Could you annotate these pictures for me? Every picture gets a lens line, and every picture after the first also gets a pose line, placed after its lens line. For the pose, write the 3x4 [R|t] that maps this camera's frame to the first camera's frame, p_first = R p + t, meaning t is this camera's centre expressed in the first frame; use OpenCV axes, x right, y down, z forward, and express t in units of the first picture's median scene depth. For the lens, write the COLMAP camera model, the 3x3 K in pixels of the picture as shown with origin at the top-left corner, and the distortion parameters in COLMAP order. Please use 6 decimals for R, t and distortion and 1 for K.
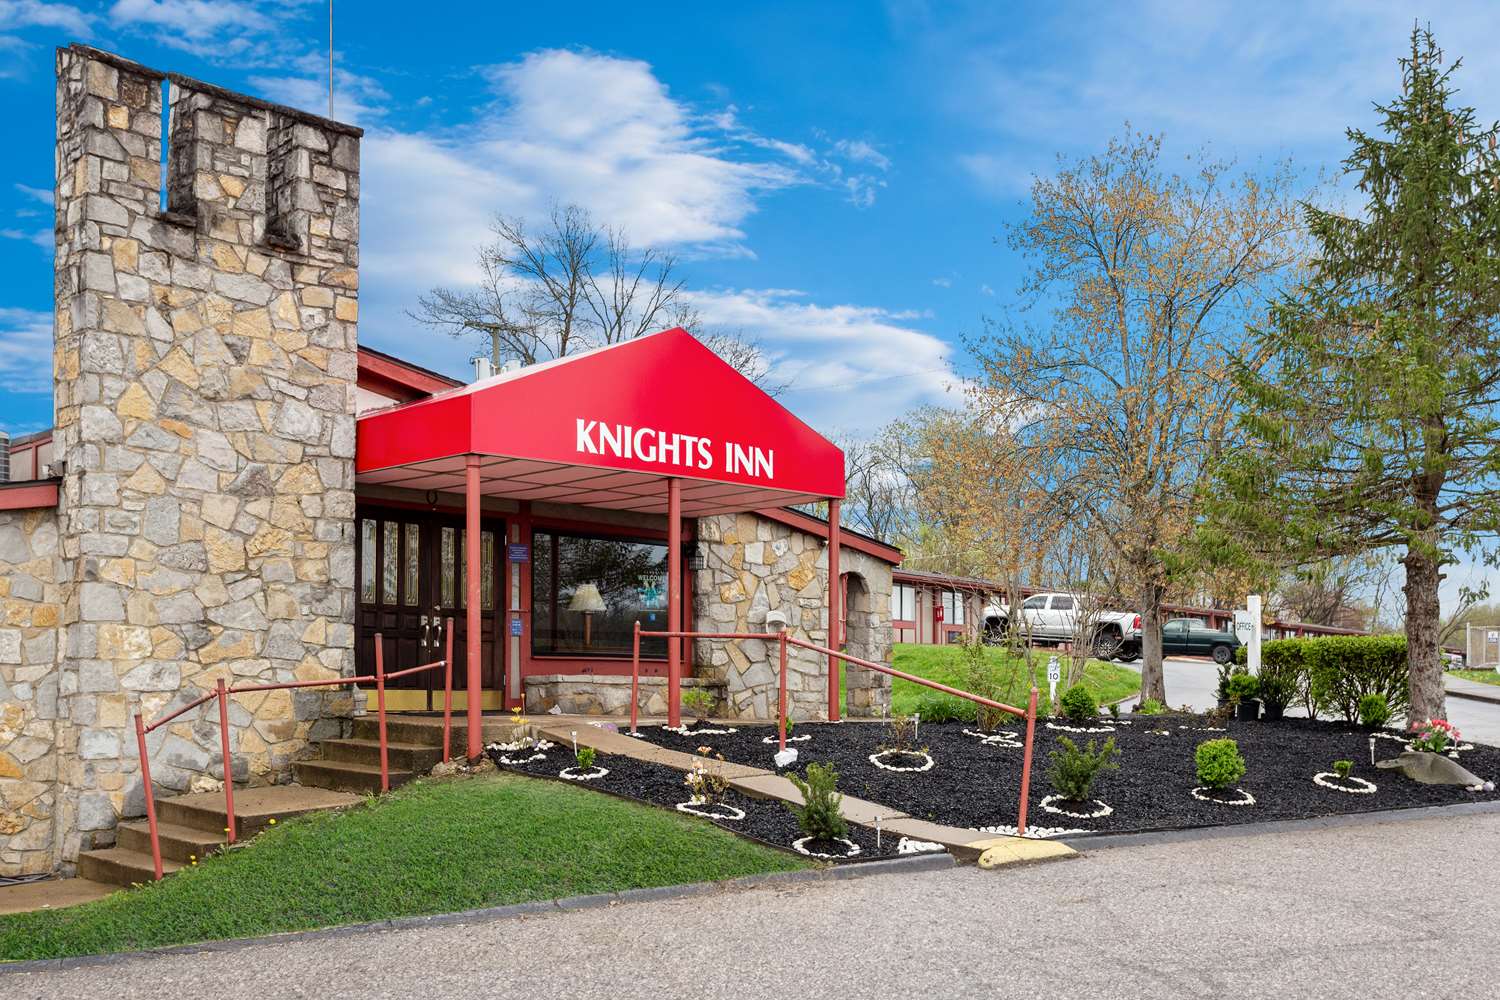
lens RADIAL K [[1468.7, 0, 747.9], [0, 1468.7, 604.3], [0, 0, 1]] dist [0.005451, 0.000000]
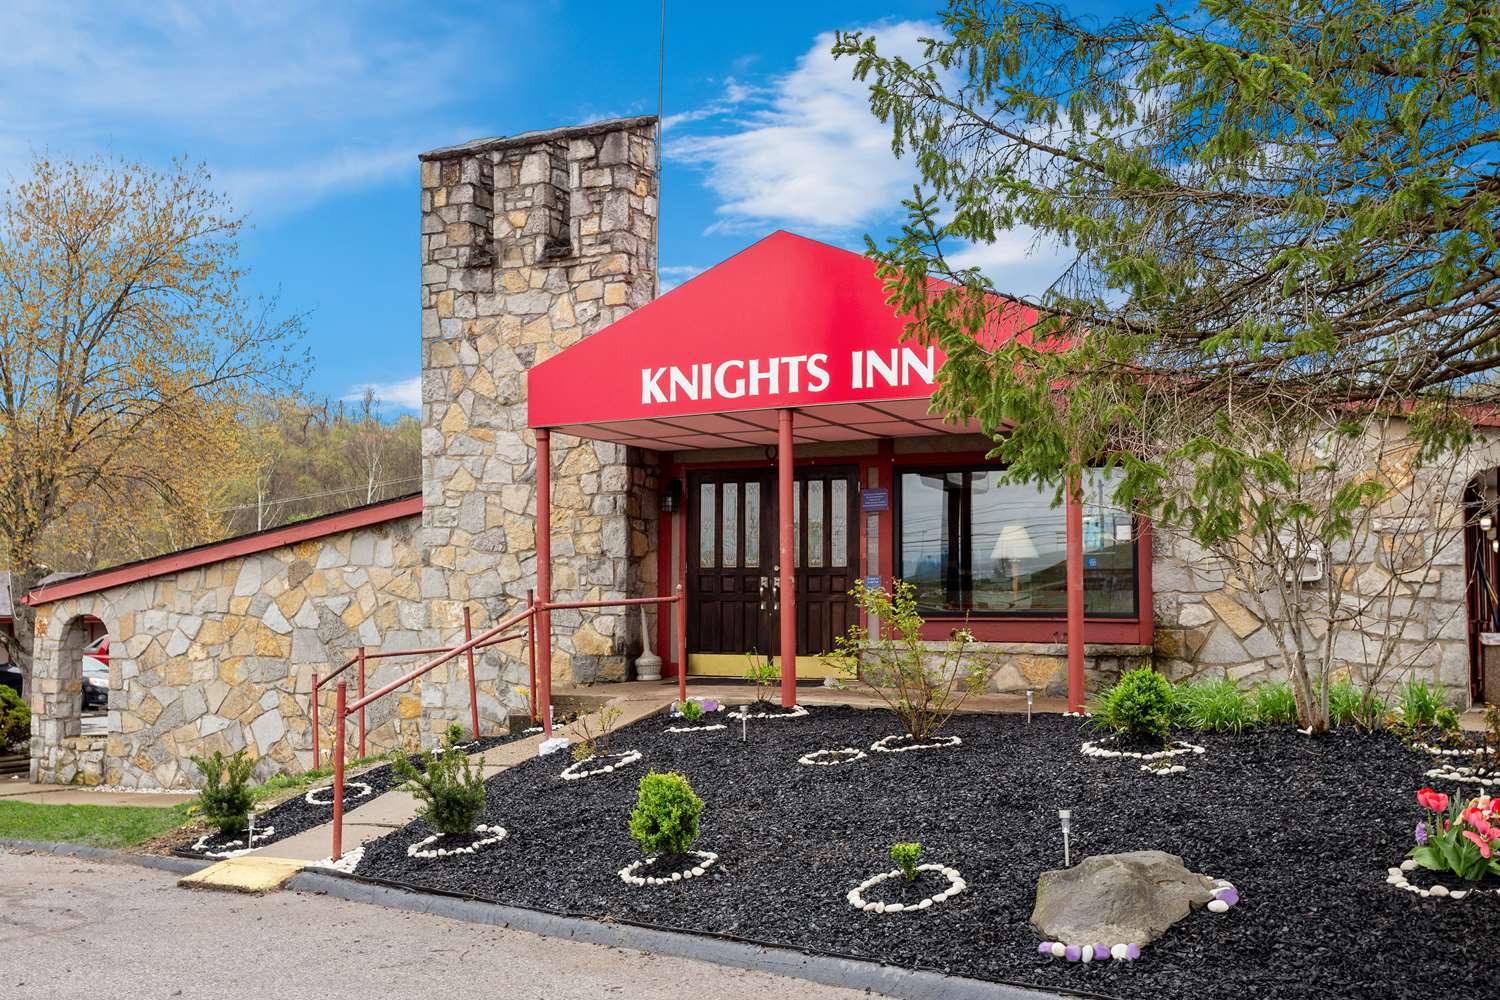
lens RADIAL K [[1632.7, 0, 743.1], [0, 1632.7, 455.9], [0, 0, 1]] dist [-0.023197, 0.000000]
pose [[0.314821, -0.092780, -0.944606, 0.885142], [0.053662, 0.995359, -0.079880, 0.014905], [0.947633, -0.025542, 0.318338, 0.732845]]
